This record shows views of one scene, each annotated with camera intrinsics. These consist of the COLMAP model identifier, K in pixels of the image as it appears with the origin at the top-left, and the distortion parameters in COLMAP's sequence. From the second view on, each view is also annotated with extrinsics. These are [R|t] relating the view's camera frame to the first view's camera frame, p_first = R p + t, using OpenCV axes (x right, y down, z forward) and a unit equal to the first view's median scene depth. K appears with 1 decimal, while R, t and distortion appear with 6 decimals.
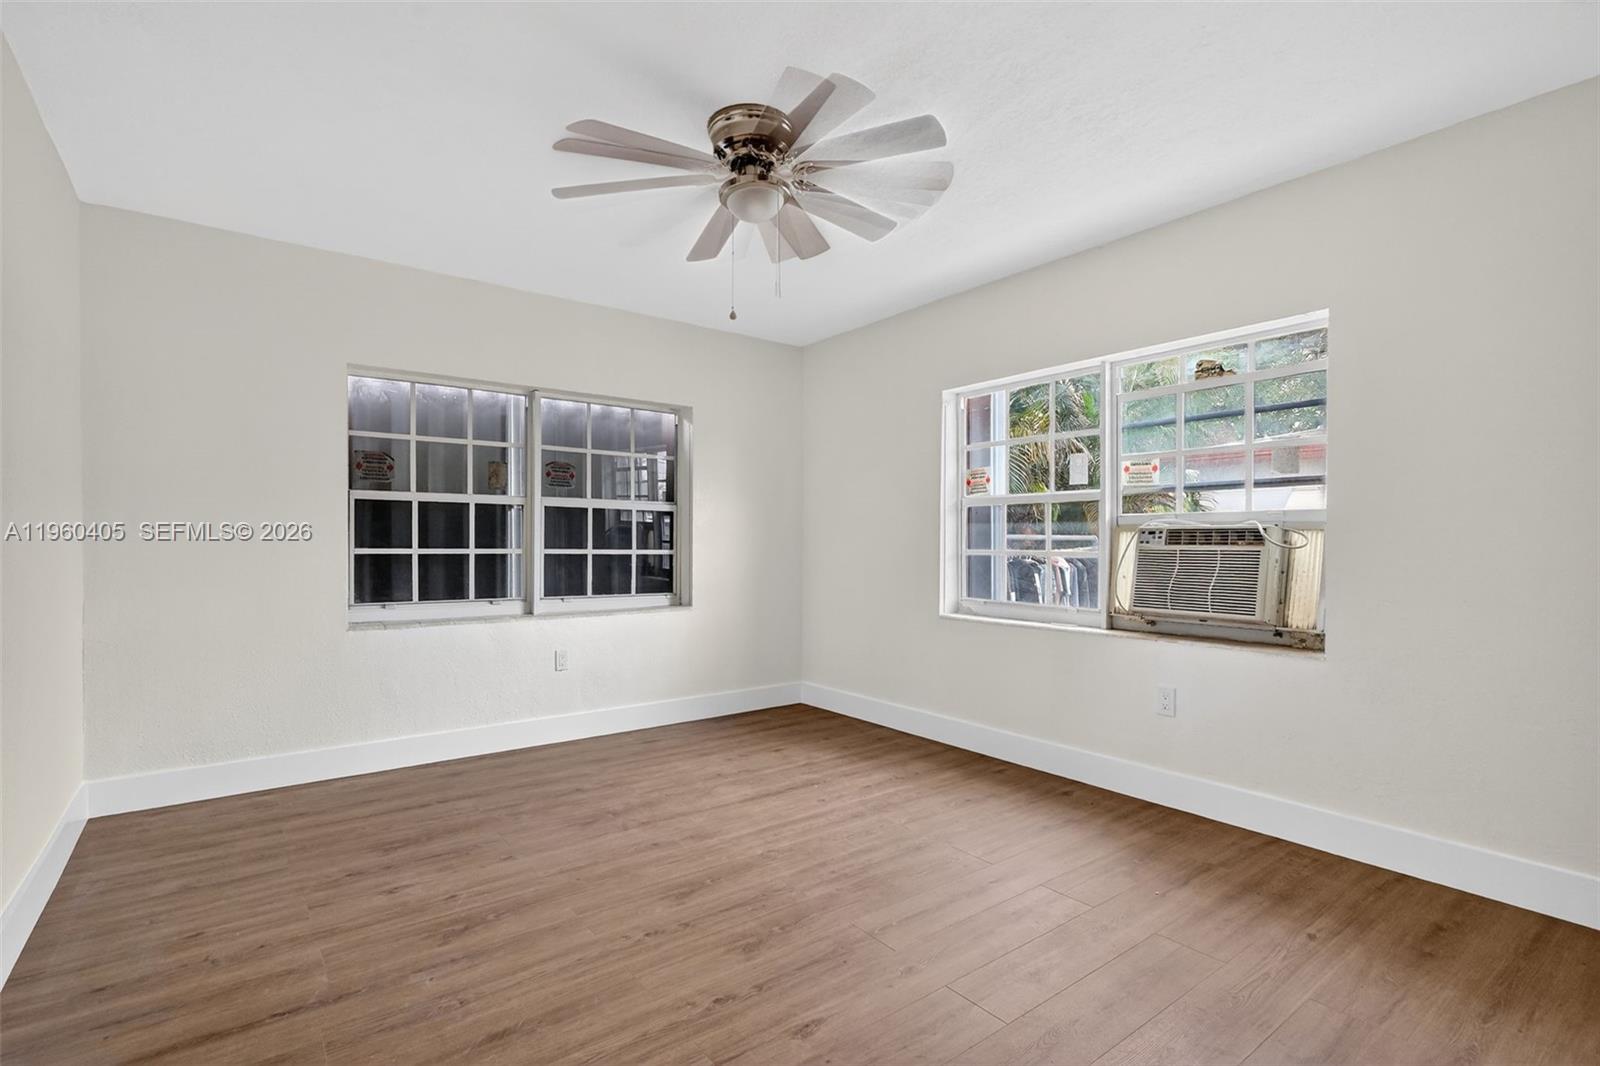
lens RADIAL K [[731.8, 0, 806.9], [0, 731.8, 534.8], [0, 0, 1]] dist [0.001258, 0.000194]
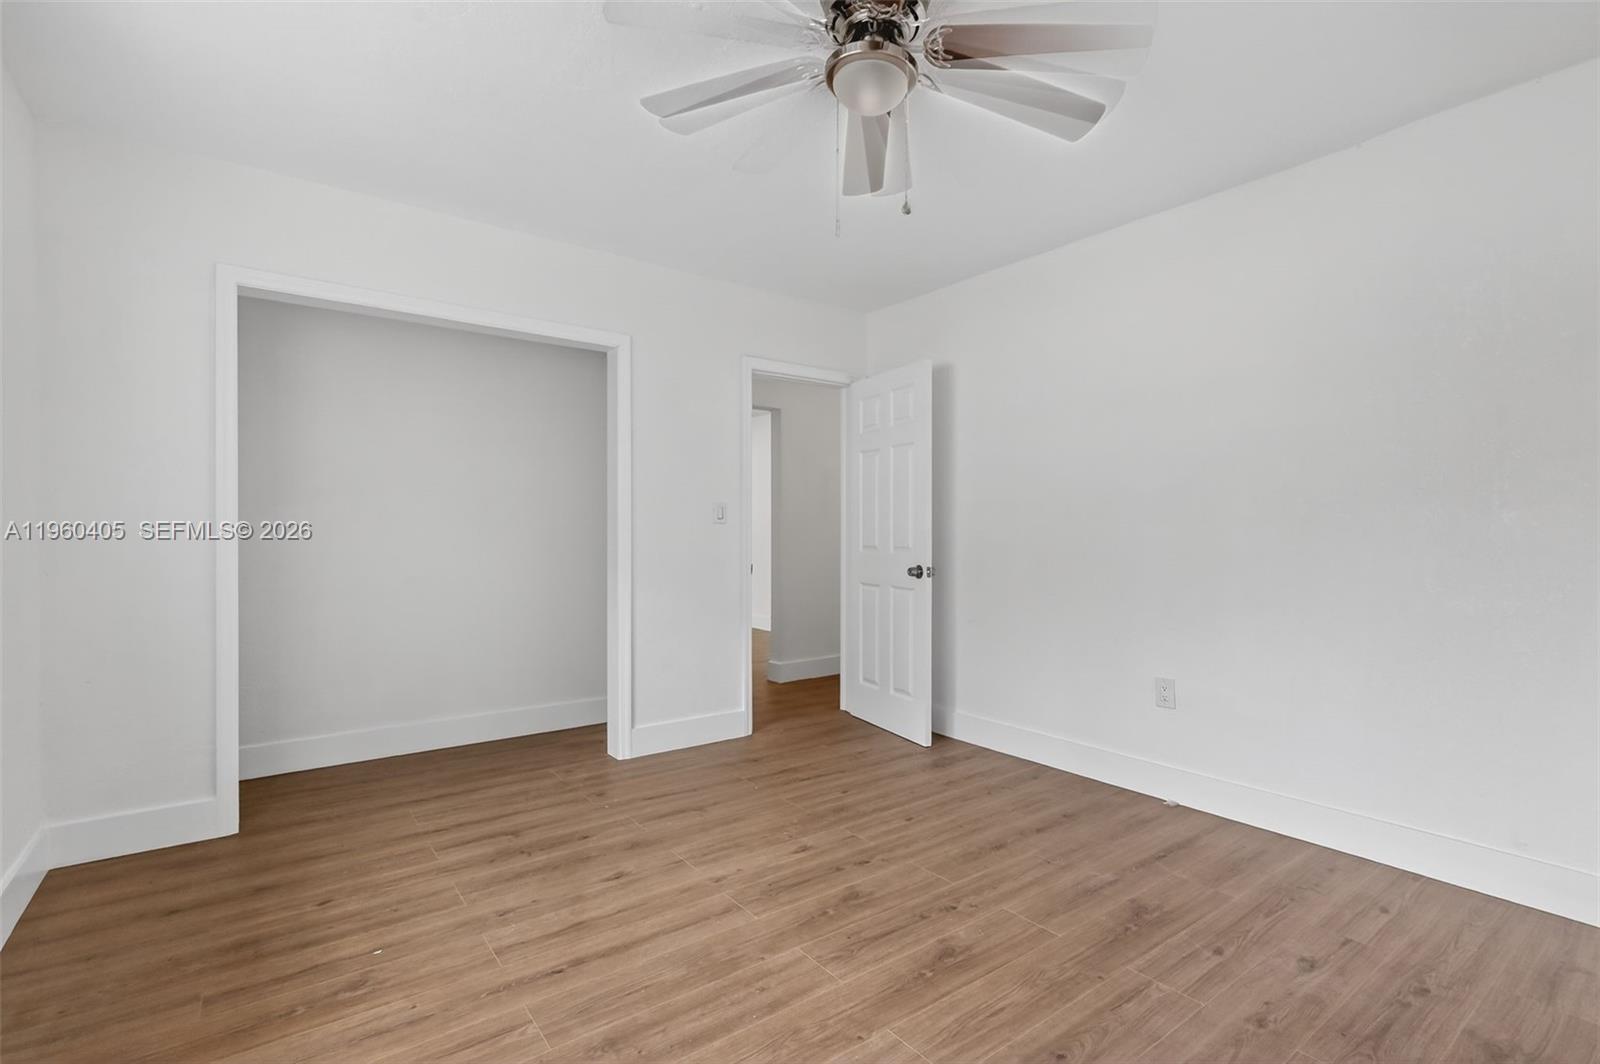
lens RADIAL K [[731.8, 0, 806.9], [0, 731.8, 533.8], [0, 0, 1]] dist [0.001258, 0.000194]
pose [[-0.999959, -0.004159, 0.008066, -0.013661], [-0.004254, 0.999921, -0.011787, 0.023464], [-0.008016, -0.011821, -0.999898, 1.999324]]
